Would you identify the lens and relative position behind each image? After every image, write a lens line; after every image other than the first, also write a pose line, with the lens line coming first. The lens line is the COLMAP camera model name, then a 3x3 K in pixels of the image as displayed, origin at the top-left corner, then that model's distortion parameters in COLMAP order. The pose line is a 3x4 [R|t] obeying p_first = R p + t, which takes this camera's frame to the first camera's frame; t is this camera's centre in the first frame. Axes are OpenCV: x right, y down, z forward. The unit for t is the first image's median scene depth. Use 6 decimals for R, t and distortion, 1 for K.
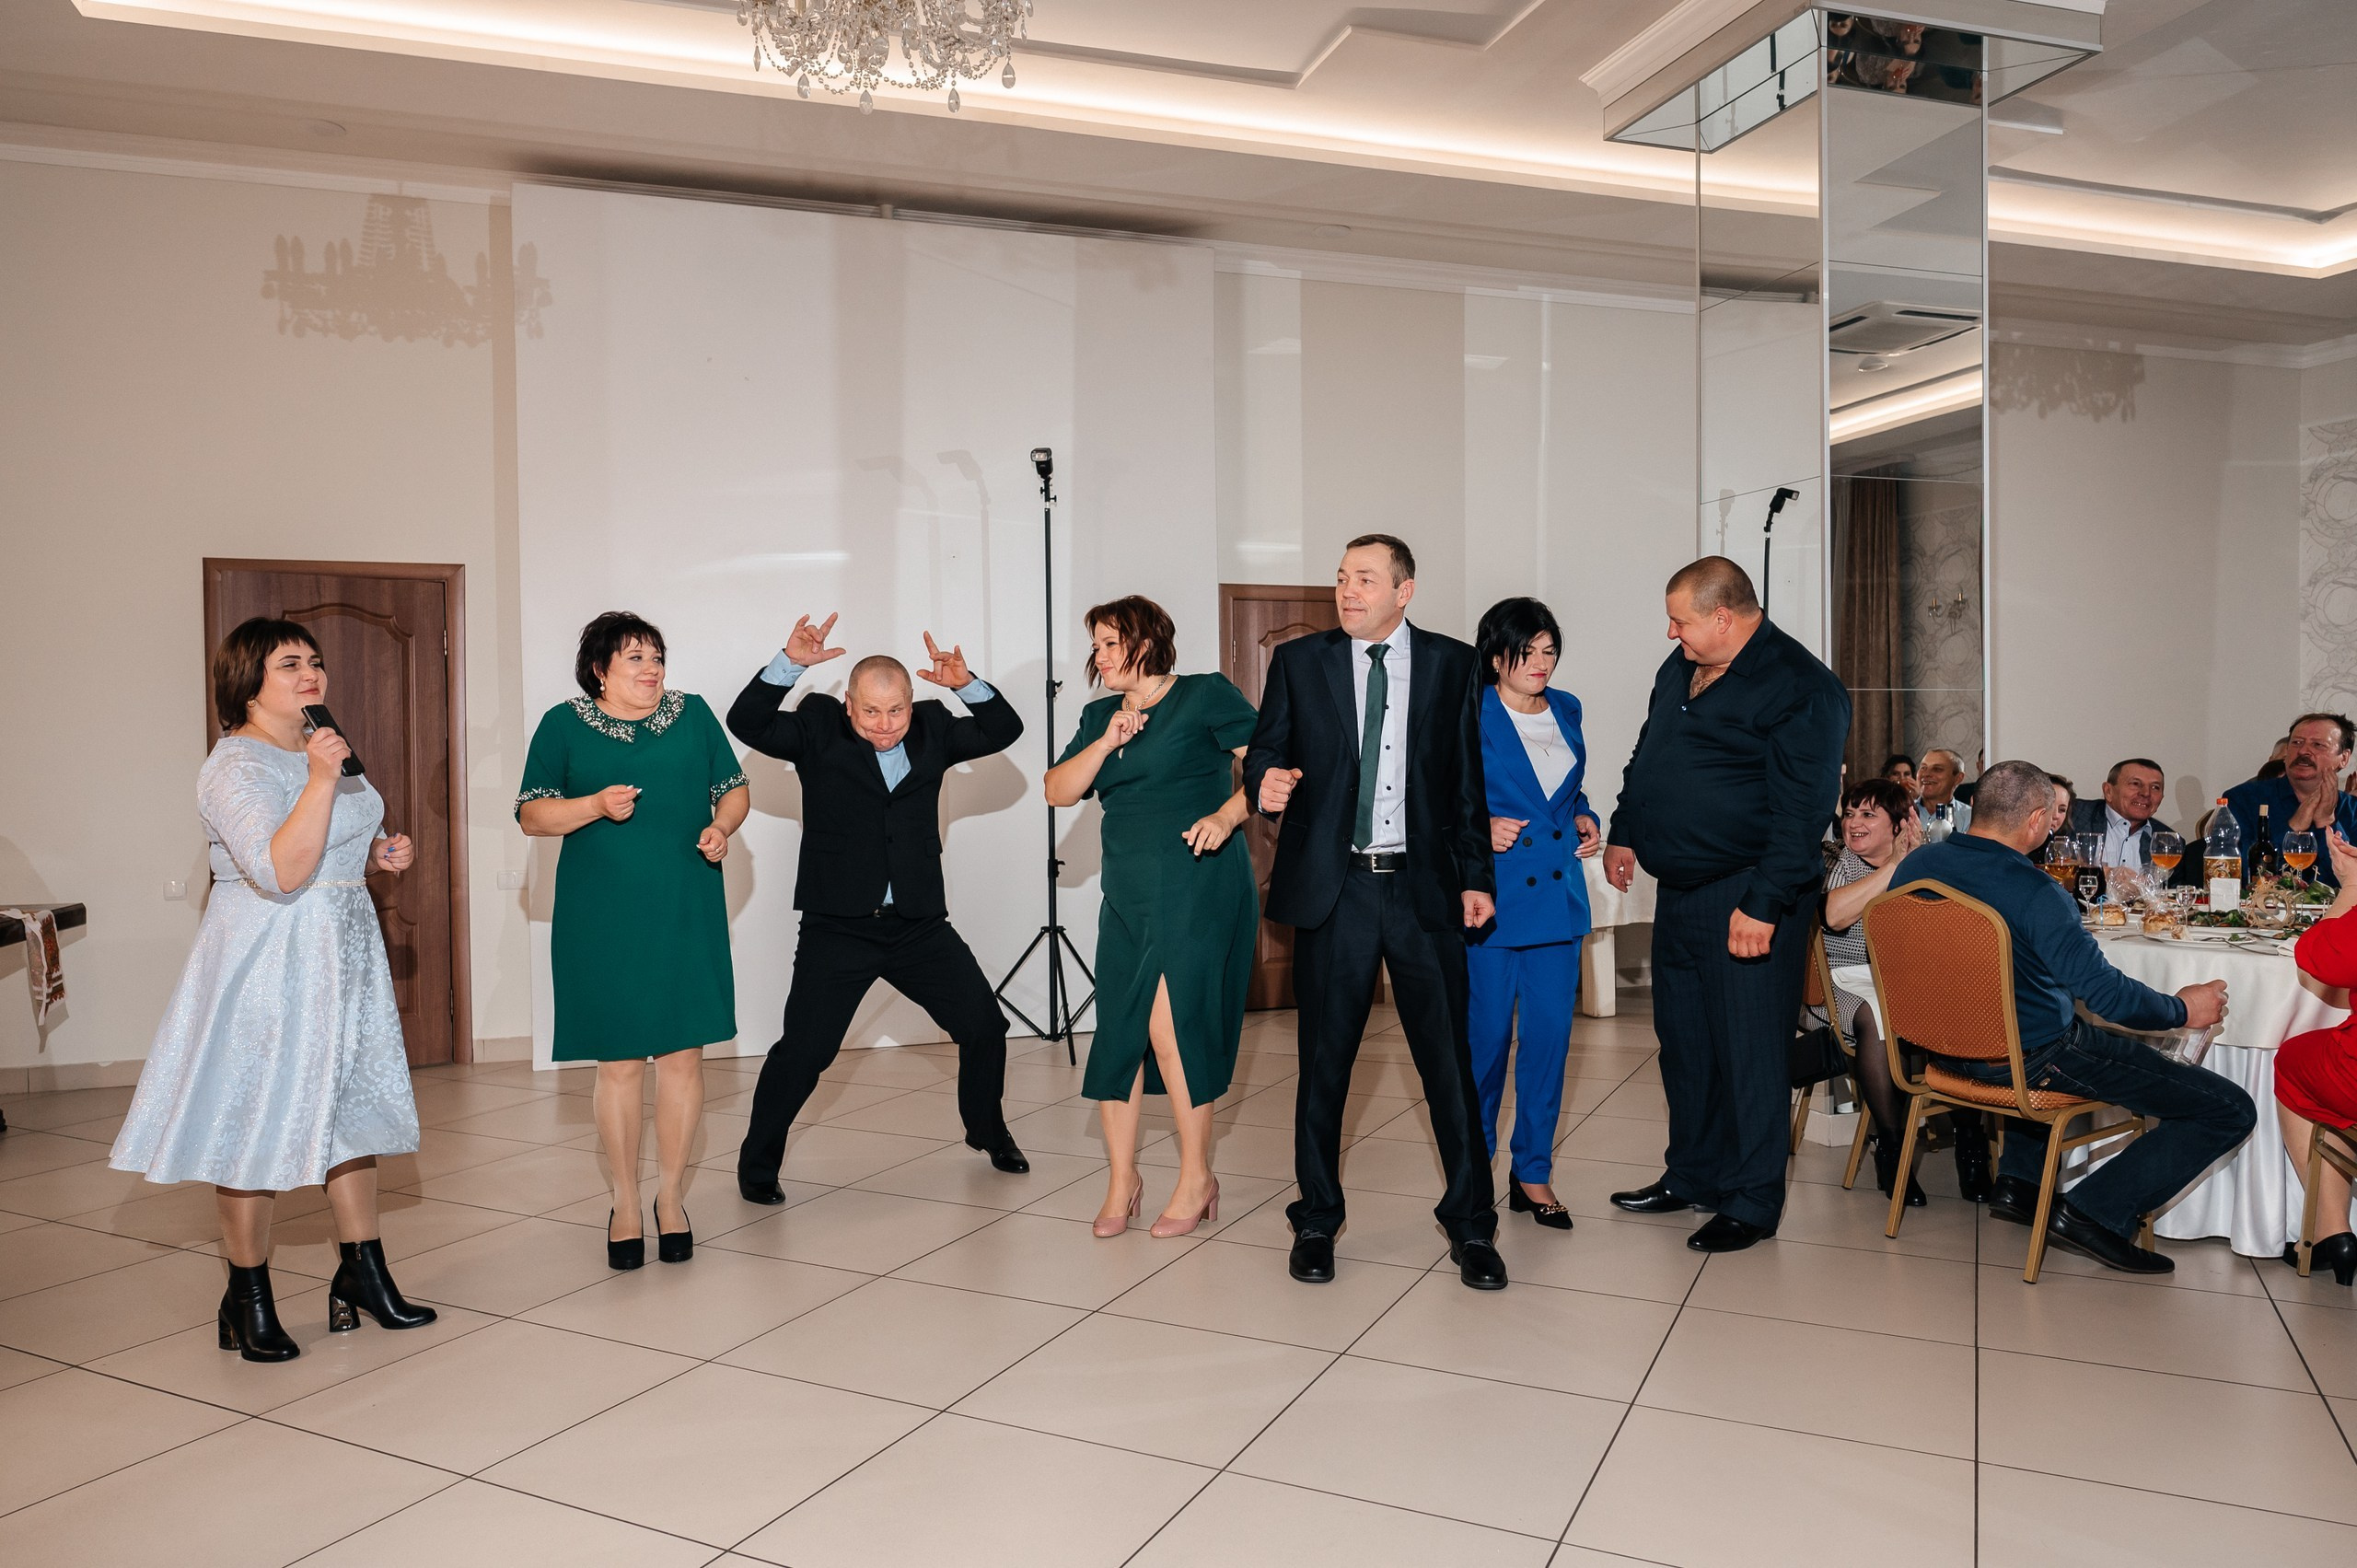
lens RADIAL K [[1643.7, 0, 1186.9], [0, 1643.7, 780.5], [0, 0, 1]] dist [0.005440, -0.001537]
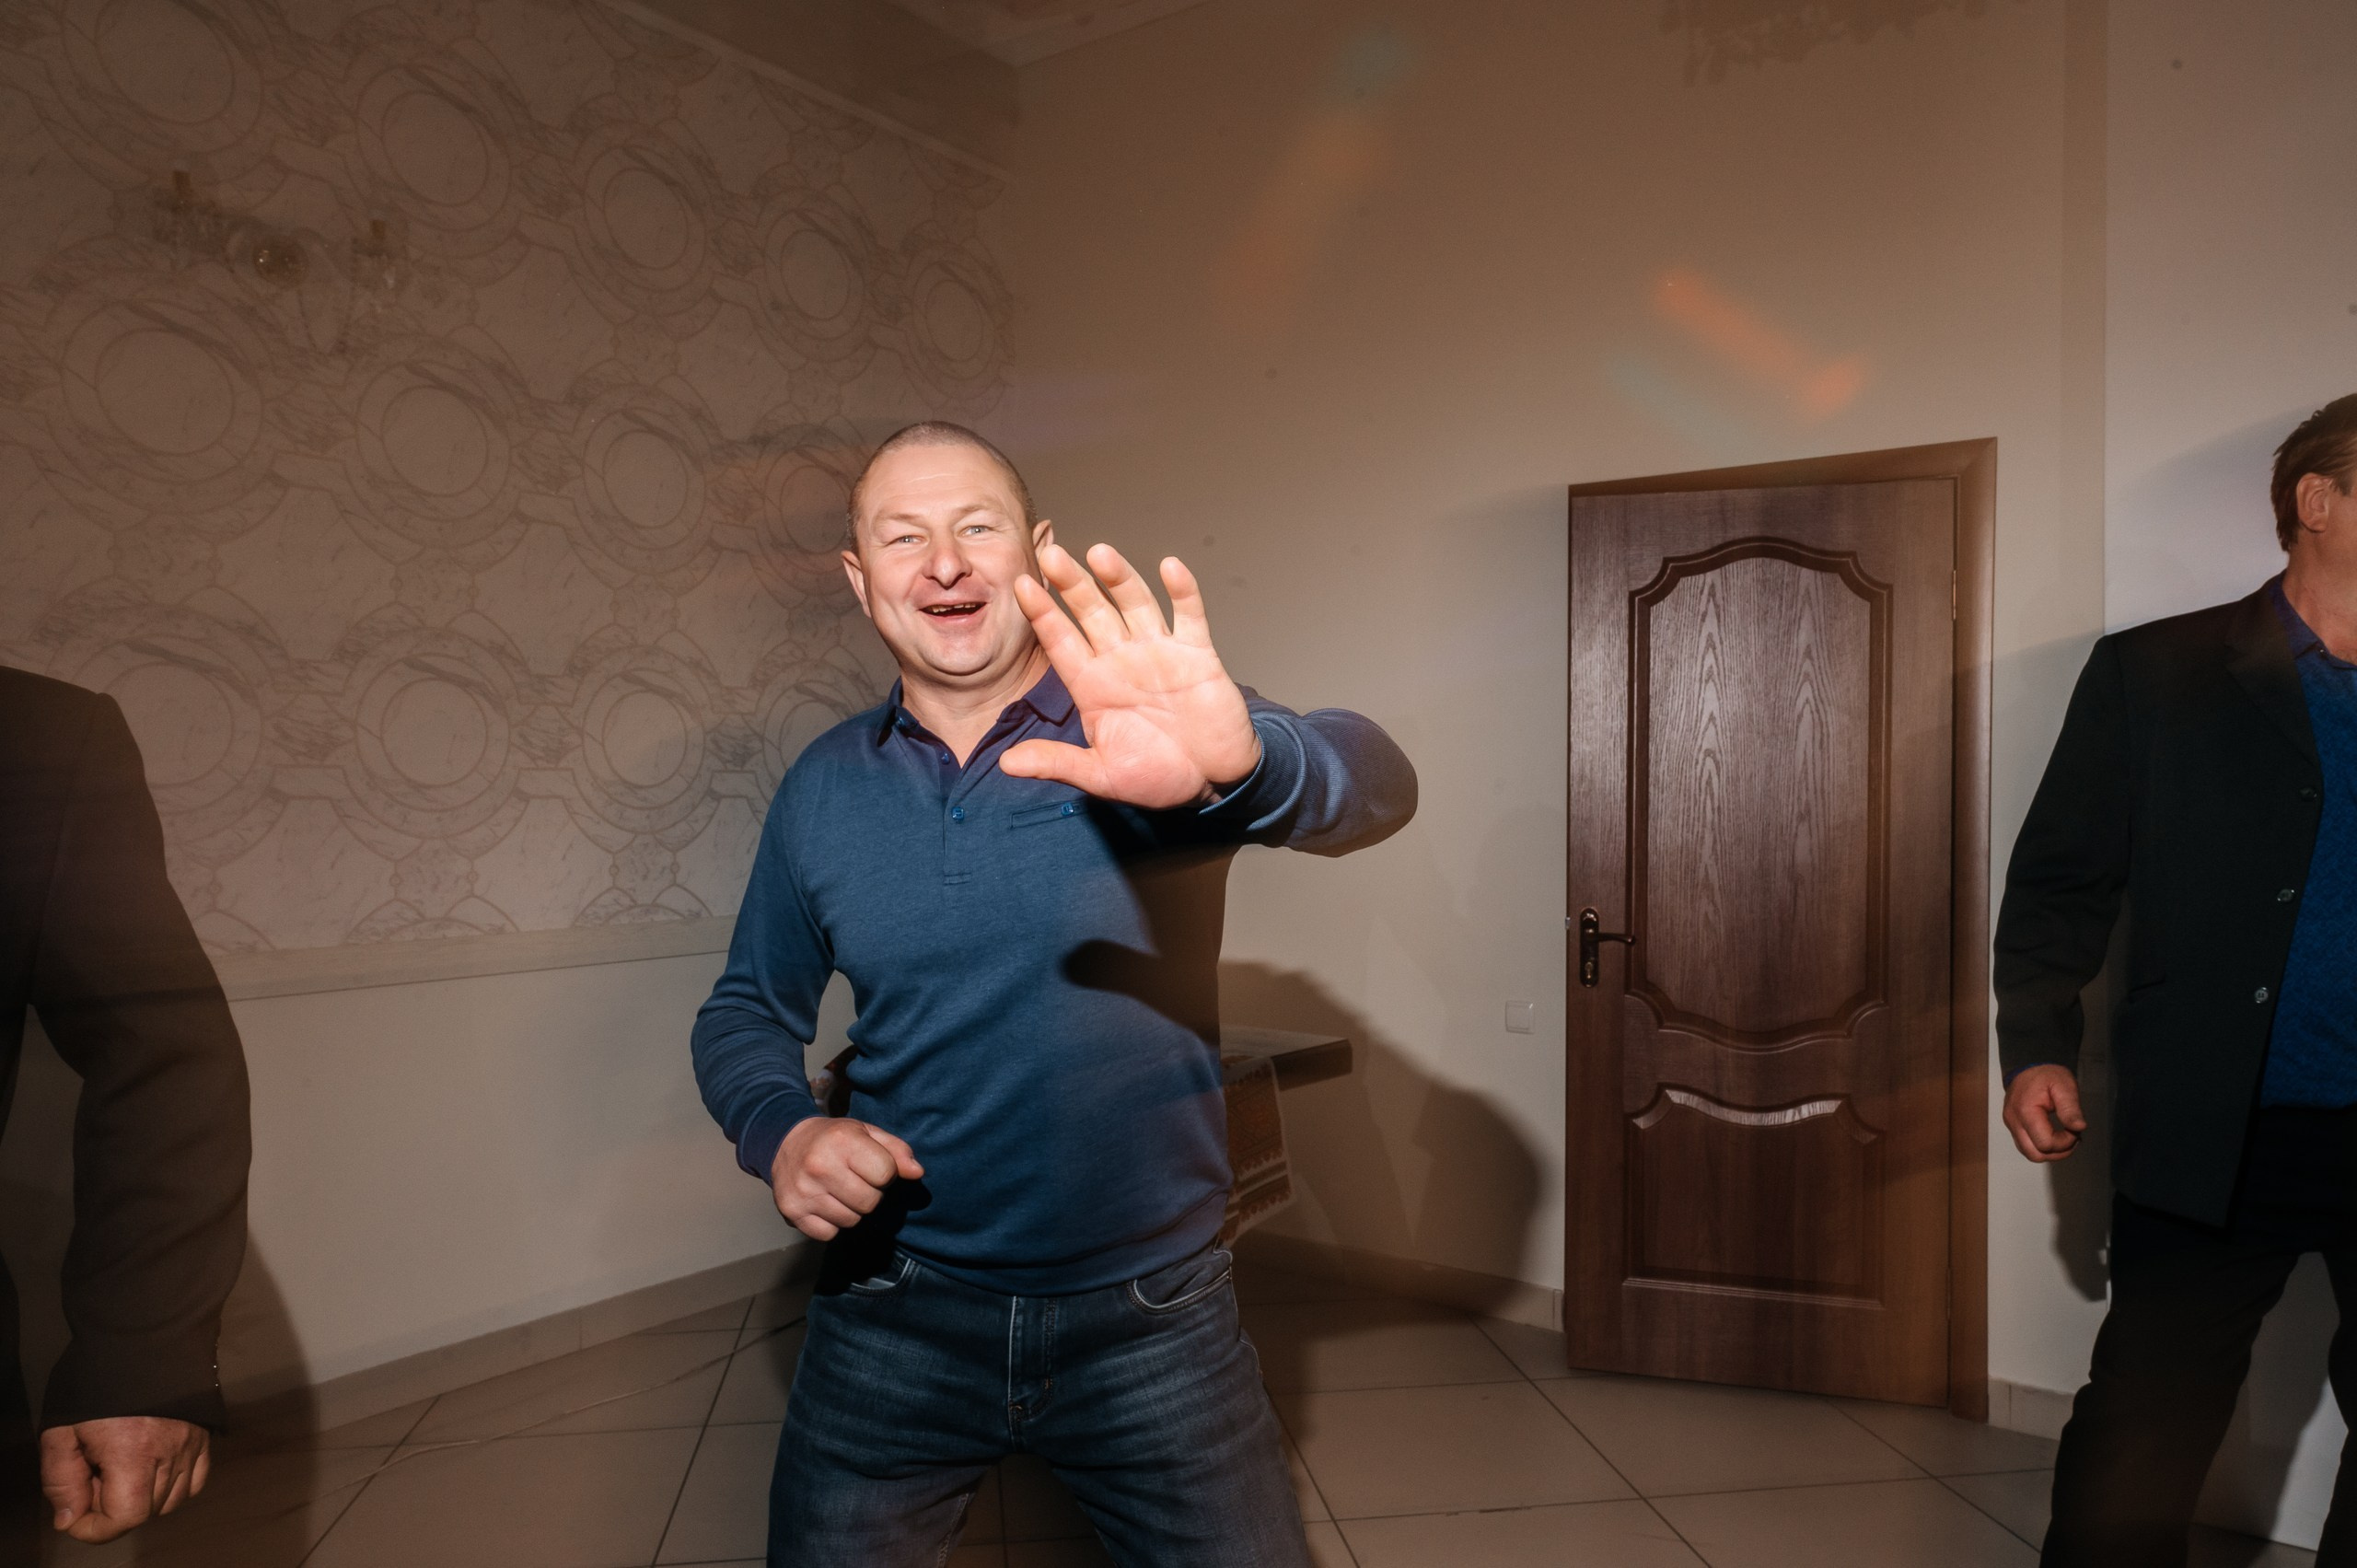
lens RADIAL K [[1643.7, 0, 1287.0], [0, 1643.7, 823.9], [0, 0, 1]] dist [0.005440, -0.001537]
pose [[0.597107, 0.018334, -0.801952, -0.161811], [-0.022100, 0.999735, 0.006401, -0.009337], [0.801857, 0.013901, 0.597354, 0.539405]]
